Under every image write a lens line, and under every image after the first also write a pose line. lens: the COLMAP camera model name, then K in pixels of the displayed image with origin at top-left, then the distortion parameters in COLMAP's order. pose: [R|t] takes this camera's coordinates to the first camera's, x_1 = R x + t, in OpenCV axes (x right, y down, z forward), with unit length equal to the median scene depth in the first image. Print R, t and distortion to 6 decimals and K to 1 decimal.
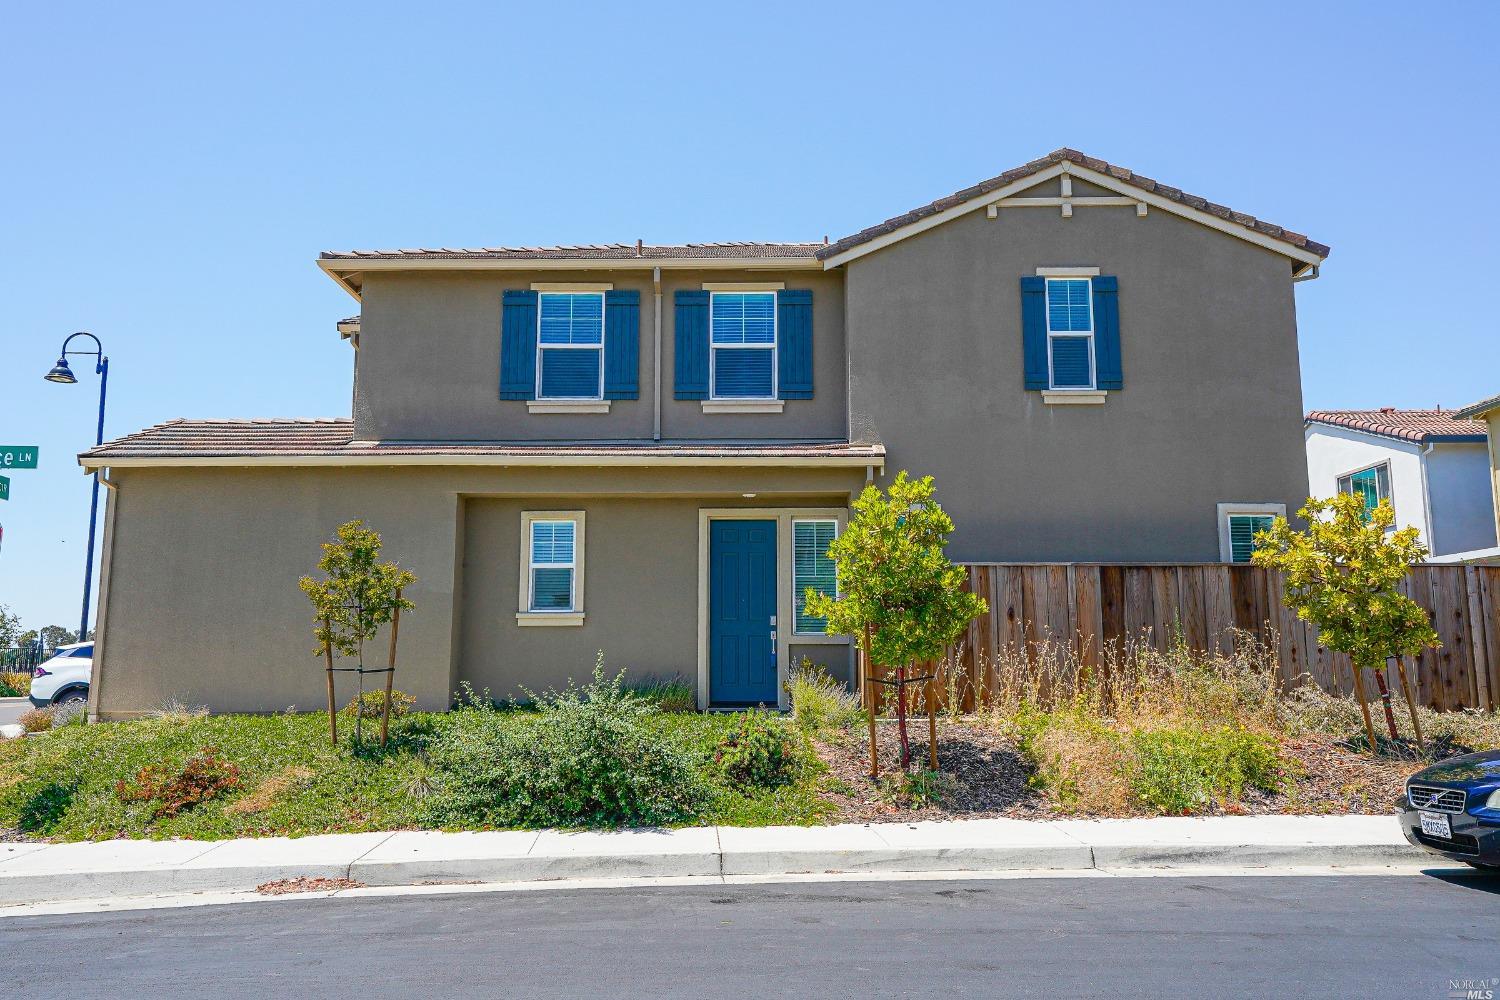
lens RADIAL K [[1128.6, 0, 750.1], [0, 1128.6, 478.4], [0, 0, 1]] dist [0.091703, 0.000973]
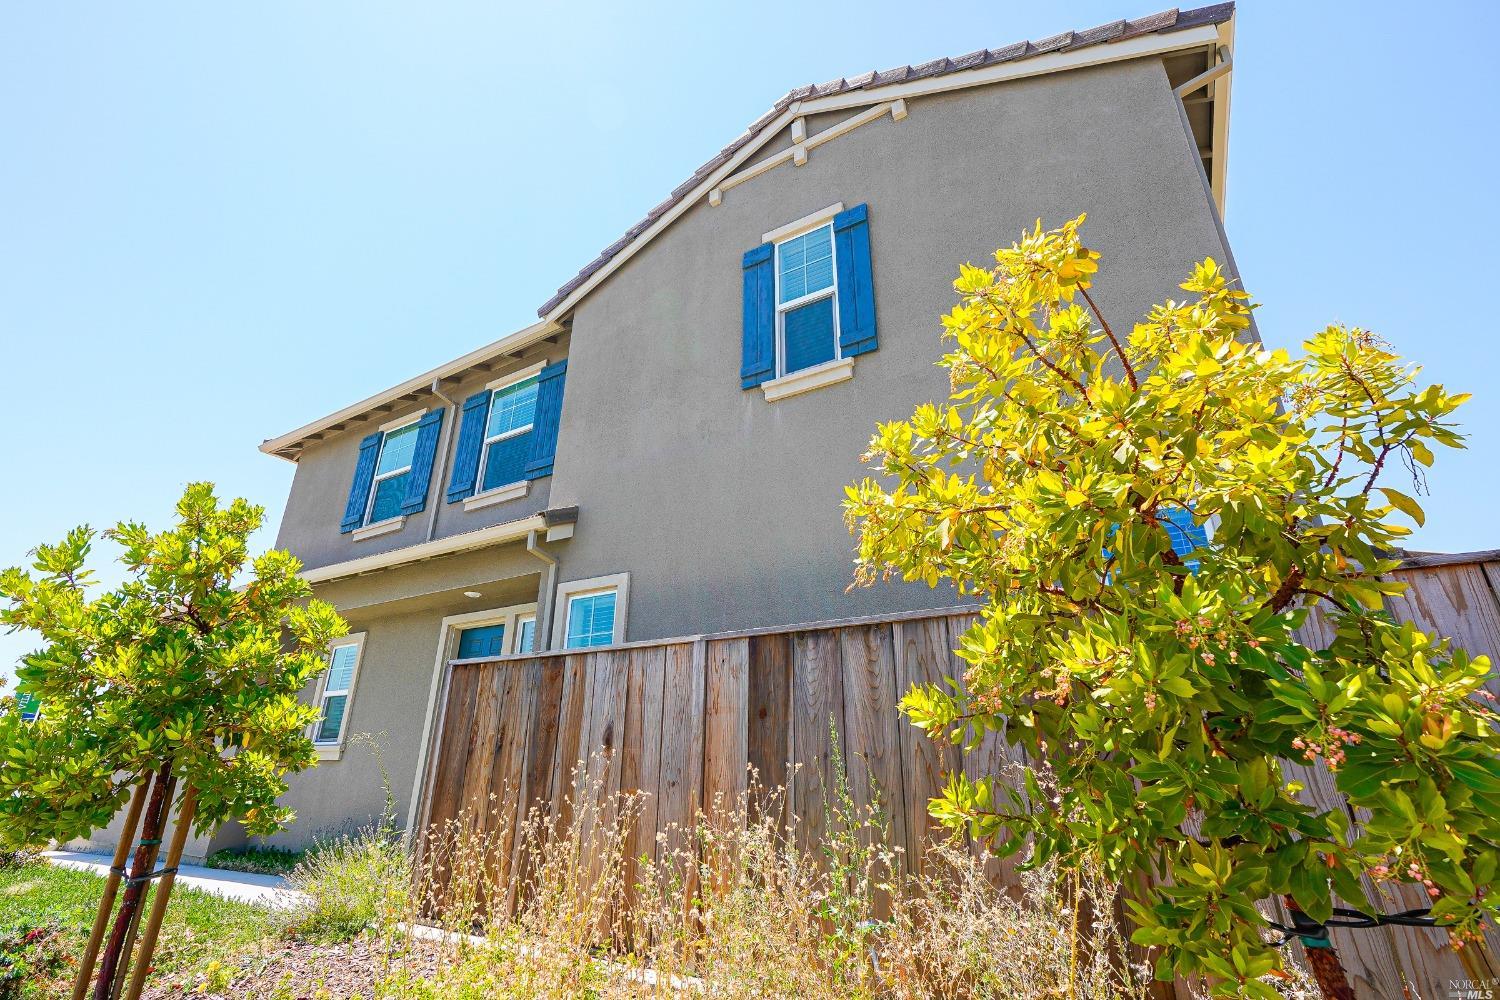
lens RADIAL K [[677.6, 0, 750.0], [0, 677.6, 500.0], [0, 0, 1]] dist [-0.012942, 0.015885]
pose [[0.856662, -0.182675, -0.482452, 0.426234], [0.062530, 0.965079, -0.254386, 0.087093], [0.512074, 0.187755, 0.838170, 0.675640]]
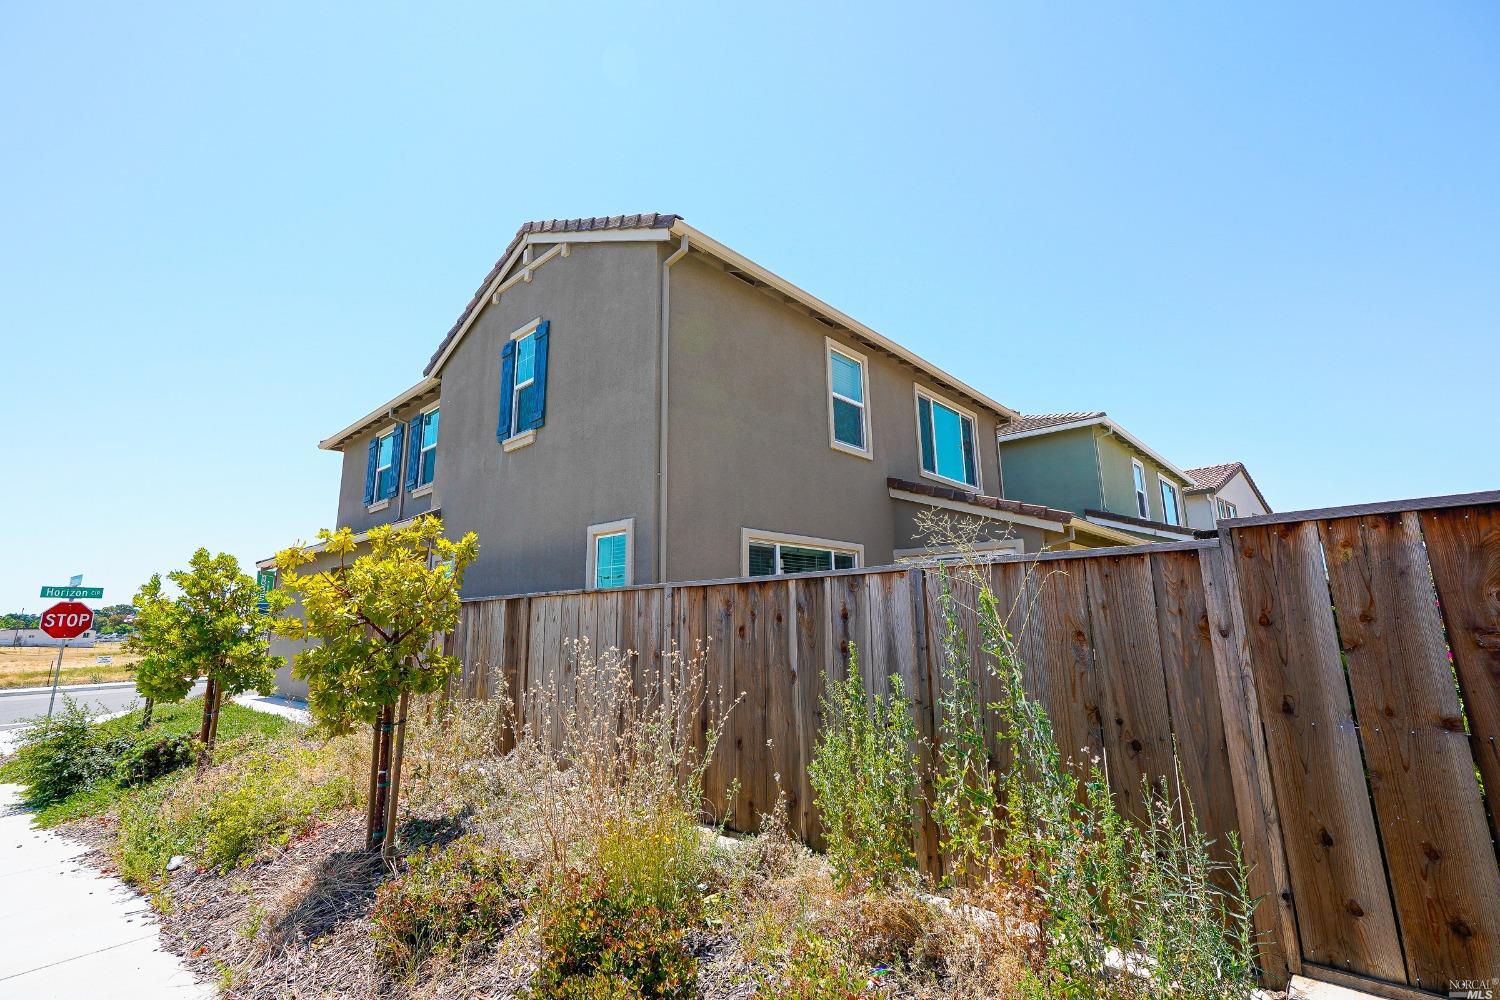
lens RADIAL K [[668.0, 0, 750.0], [0, 668.0, 485.3], [0, 0, 1]] dist [0.015997, 0.000091]
pose [[0.729593, -0.147008, -0.667895, 0.855945], [0.110853, 0.989129, -0.096620, 0.054734], [0.674838, -0.003544, 0.737957, 0.677144]]
